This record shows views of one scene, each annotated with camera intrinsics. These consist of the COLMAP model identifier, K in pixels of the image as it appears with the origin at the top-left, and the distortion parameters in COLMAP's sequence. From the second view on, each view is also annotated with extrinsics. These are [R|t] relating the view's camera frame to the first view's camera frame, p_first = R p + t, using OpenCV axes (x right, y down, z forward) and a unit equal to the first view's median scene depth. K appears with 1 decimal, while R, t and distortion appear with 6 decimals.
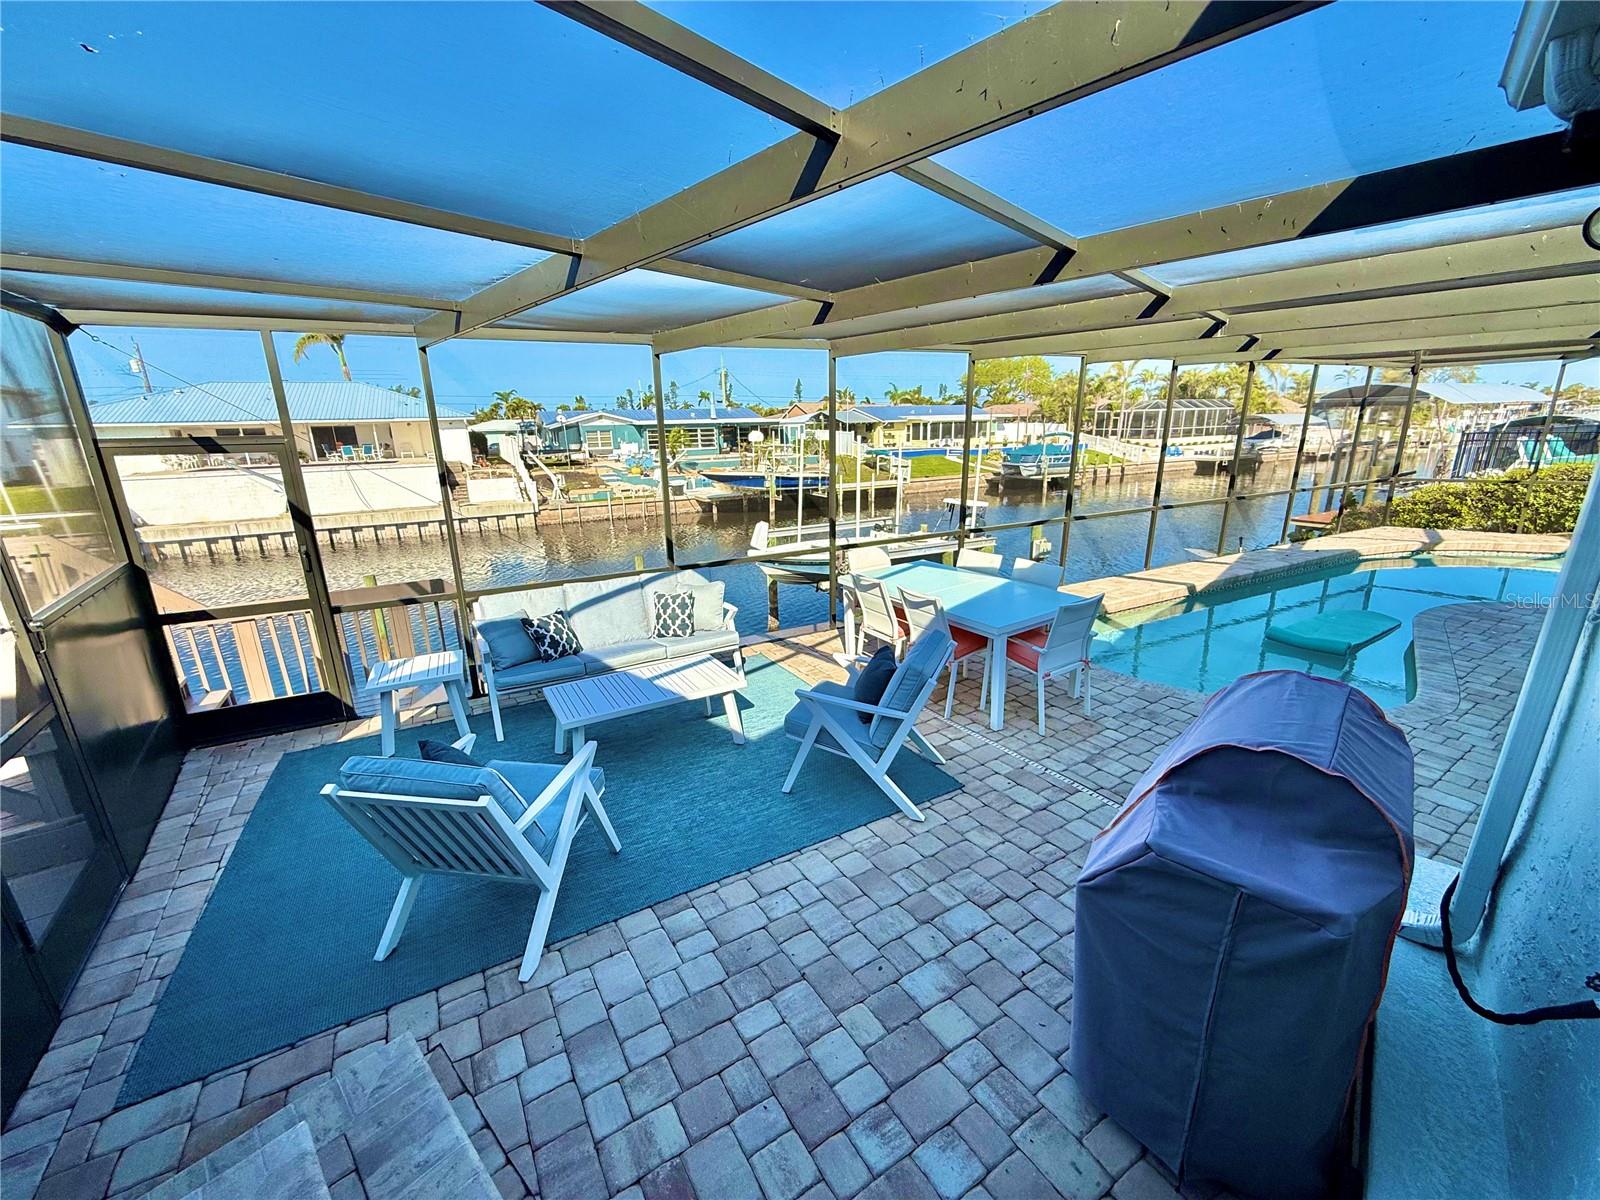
lens RADIAL K [[639.5, 0, 797.6], [0, 639.5, 599.7], [0, 0, 1]] dist [0.001393, -0.000782]
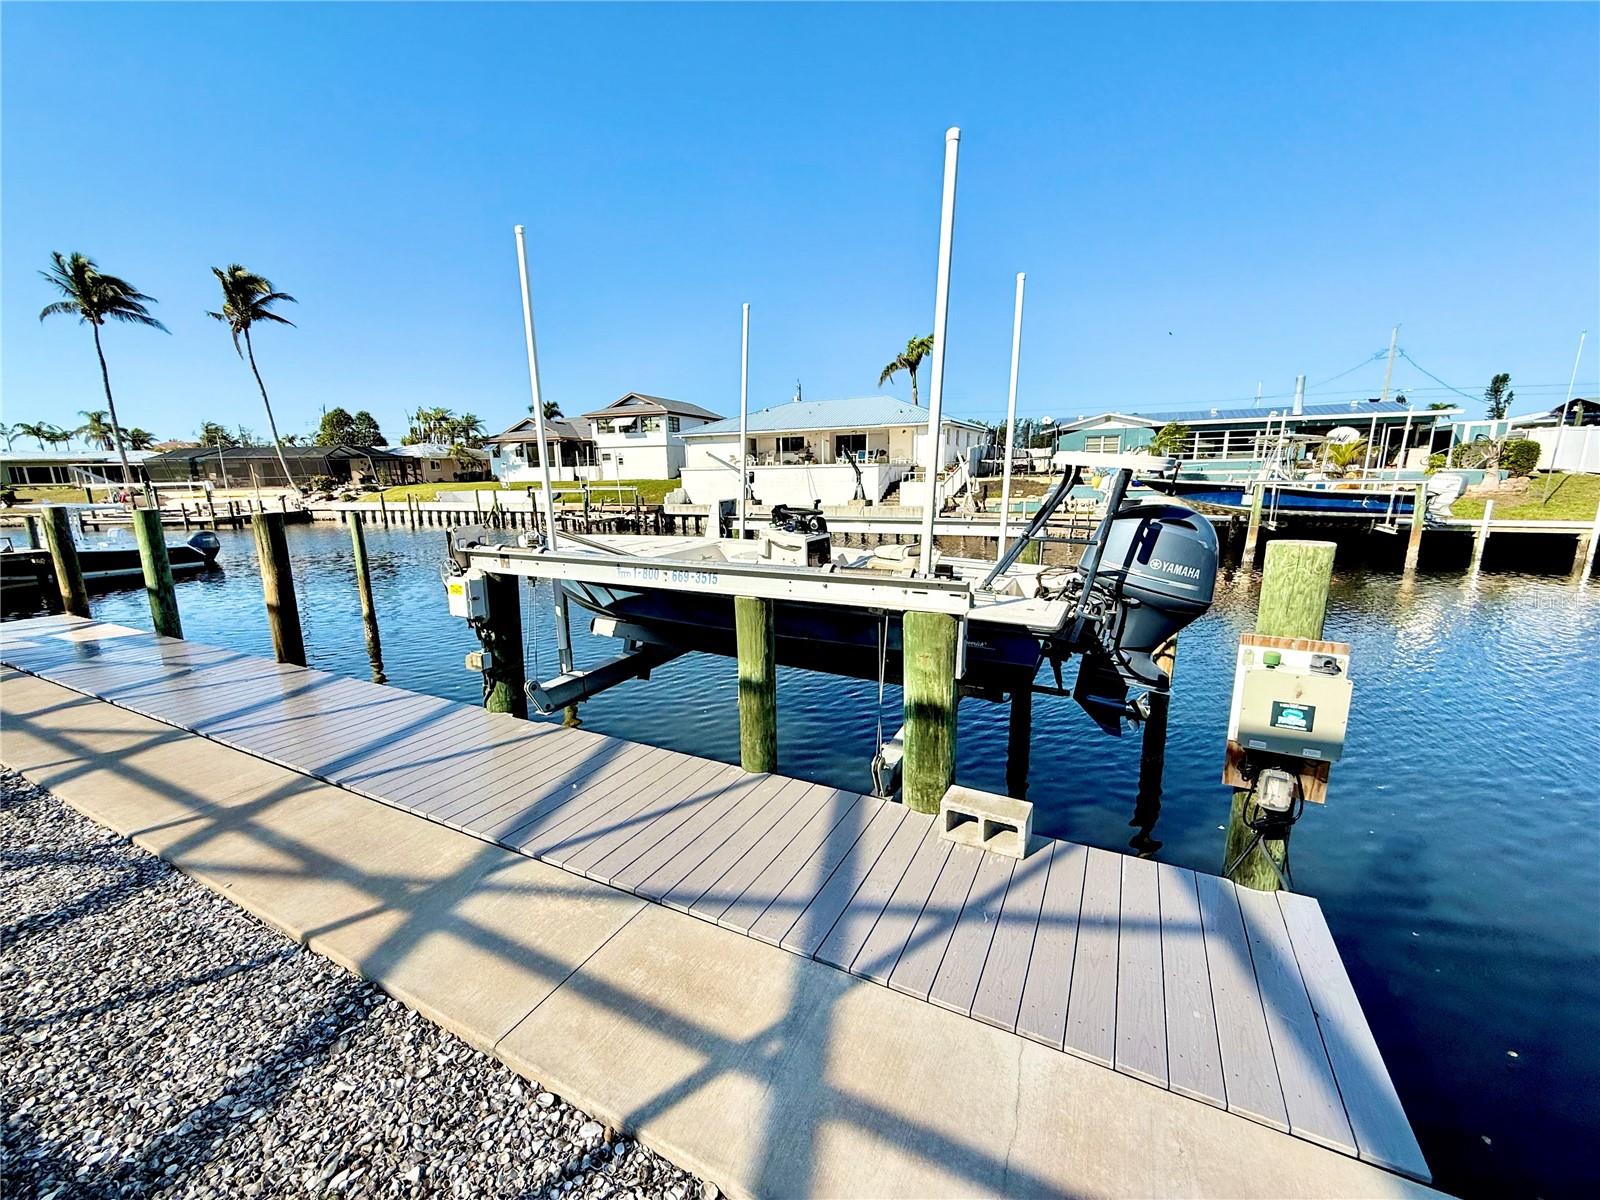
lens RADIAL K [[639.5, 0, 801.8], [0, 639.5, 604.5], [0, 0, 1]] dist [0.001393, -0.000782]
pose [[0.586280, 0.178333, -0.790236, 0.151093], [-0.213524, 0.974993, 0.061612, -0.030314], [0.781462, 0.132612, 0.609697, 0.272032]]
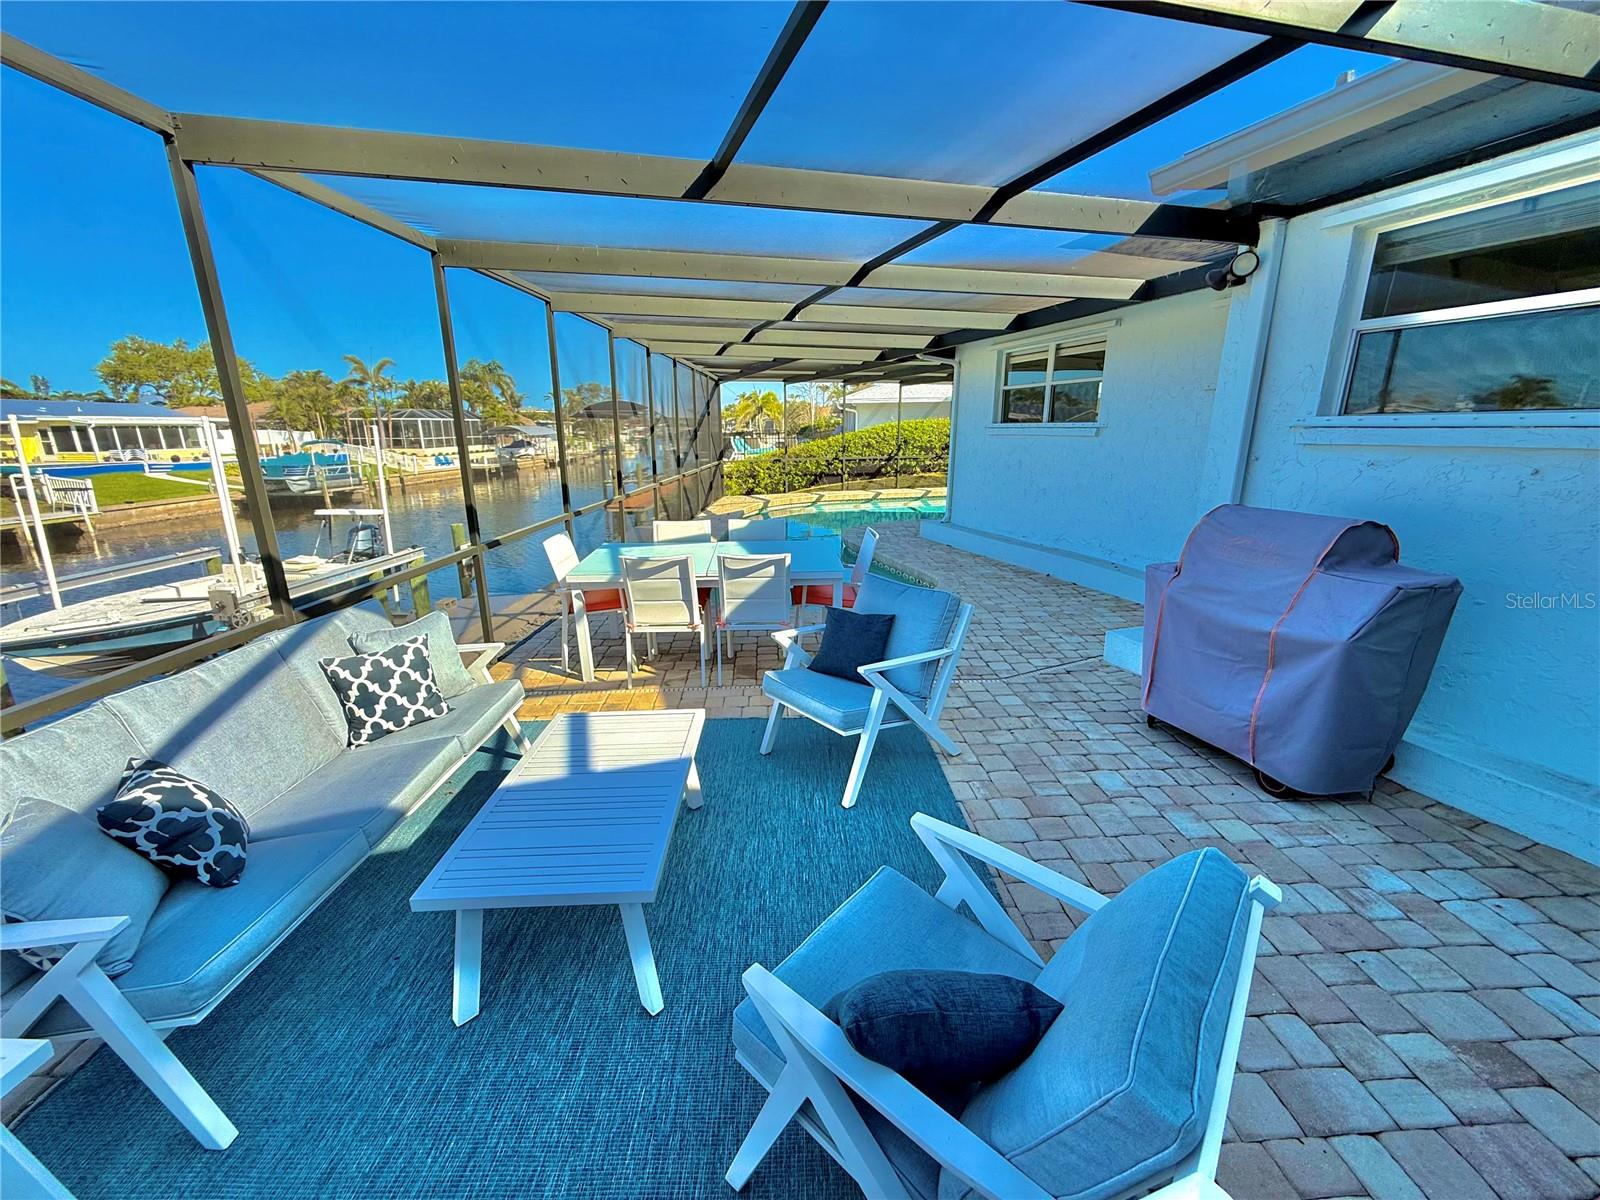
lens RADIAL K [[639.5, 0, 799.7], [0, 639.5, 598.5], [0, 0, 1]] dist [0.001393, -0.000782]
pose [[0.484348, -0.205834, 0.850317, -0.057444], [0.224913, 0.968558, 0.106344, -0.003540], [-0.845471, 0.139740, 0.515414, 0.053858]]
